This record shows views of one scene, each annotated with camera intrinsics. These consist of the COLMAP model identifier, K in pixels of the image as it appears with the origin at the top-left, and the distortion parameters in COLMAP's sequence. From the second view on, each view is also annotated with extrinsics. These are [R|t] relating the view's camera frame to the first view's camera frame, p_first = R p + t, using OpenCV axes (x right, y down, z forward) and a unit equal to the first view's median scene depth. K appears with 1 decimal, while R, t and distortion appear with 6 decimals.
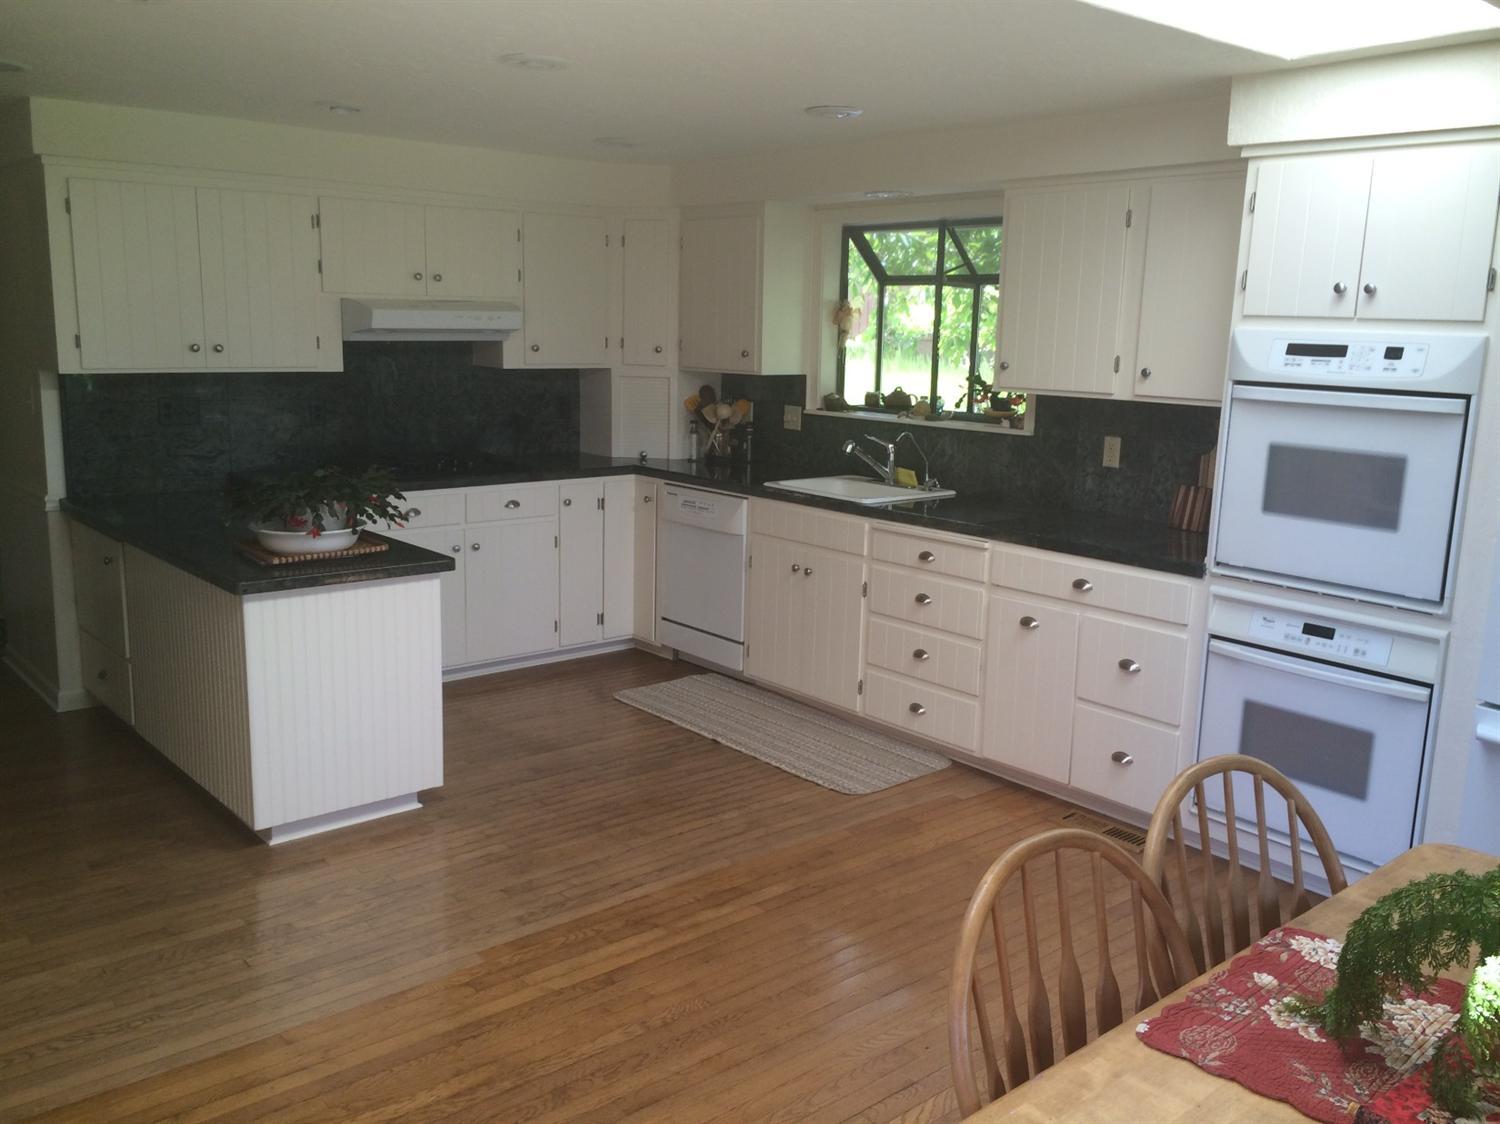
lens RADIAL K [[1283.6, 0, 750.0], [0, 1283.6, 562.0], [0, 0, 1]] dist [0.093436, -0.117728]
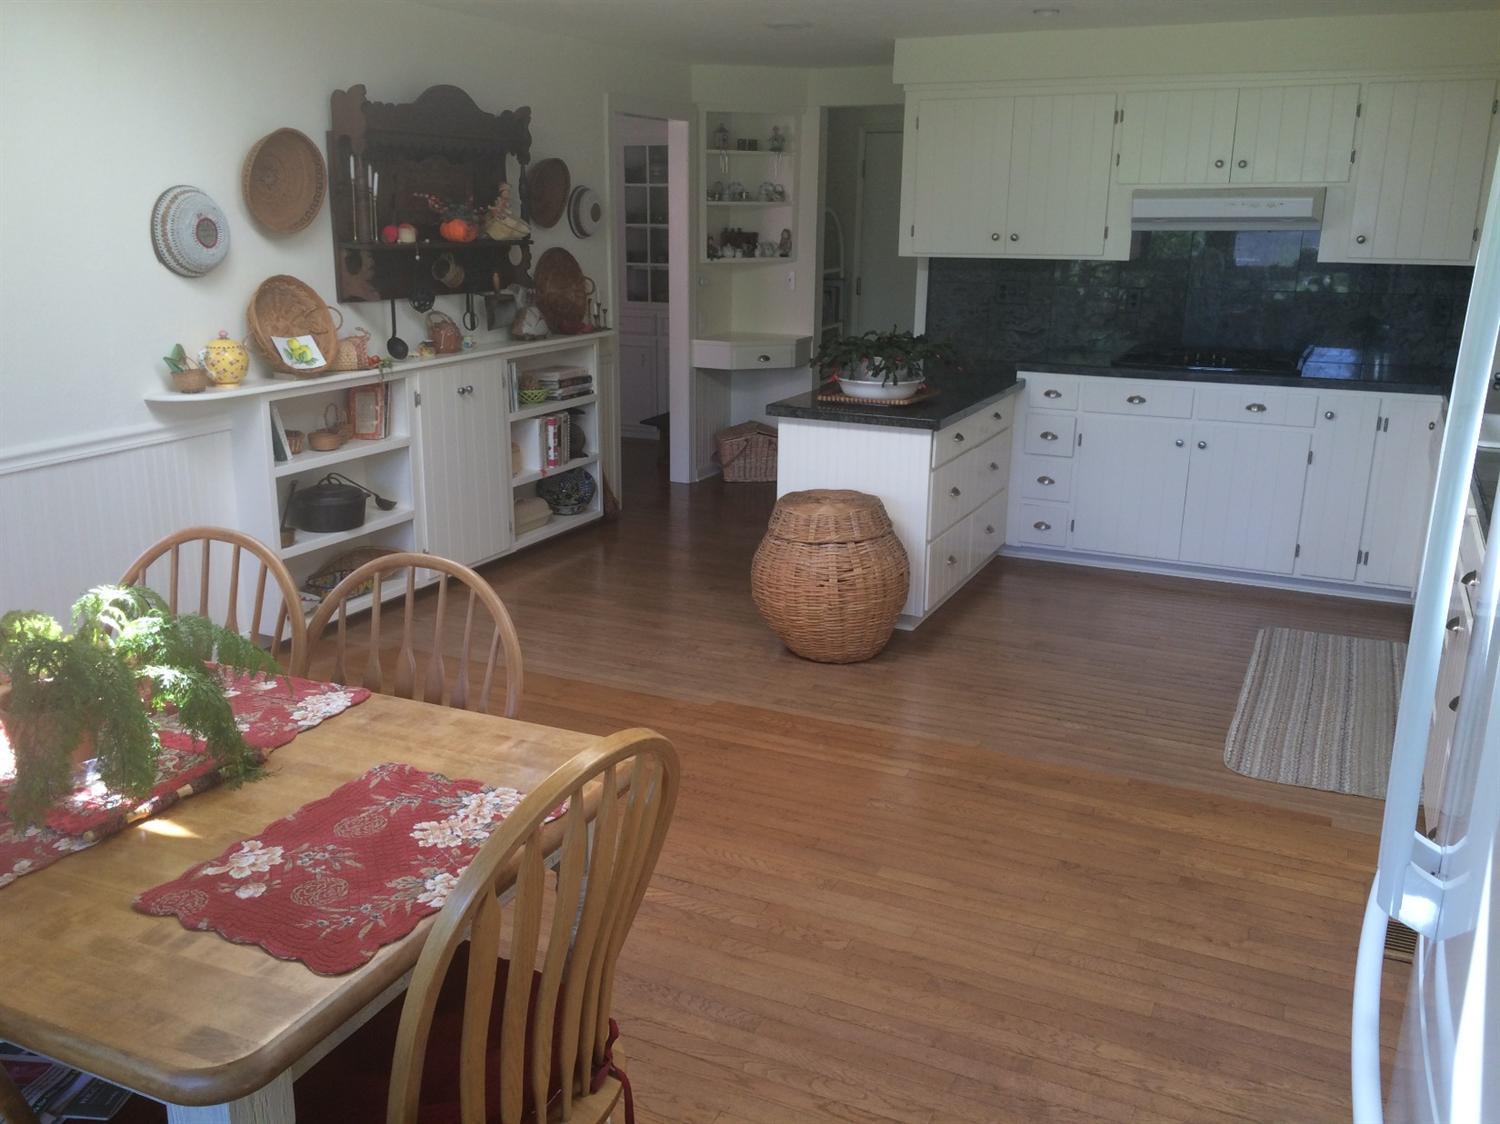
lens RADIAL K [[1283.6, 0, 750.0], [0, 1283.6, 562.0], [0, 0, 1]] dist [0.093436, -0.117728]
pose [[0.412886, 0.223525, -0.882928, 0.566015], [-0.173296, 0.970987, 0.164780, -0.029897], [0.894144, 0.084973, 0.439643, 0.287860]]
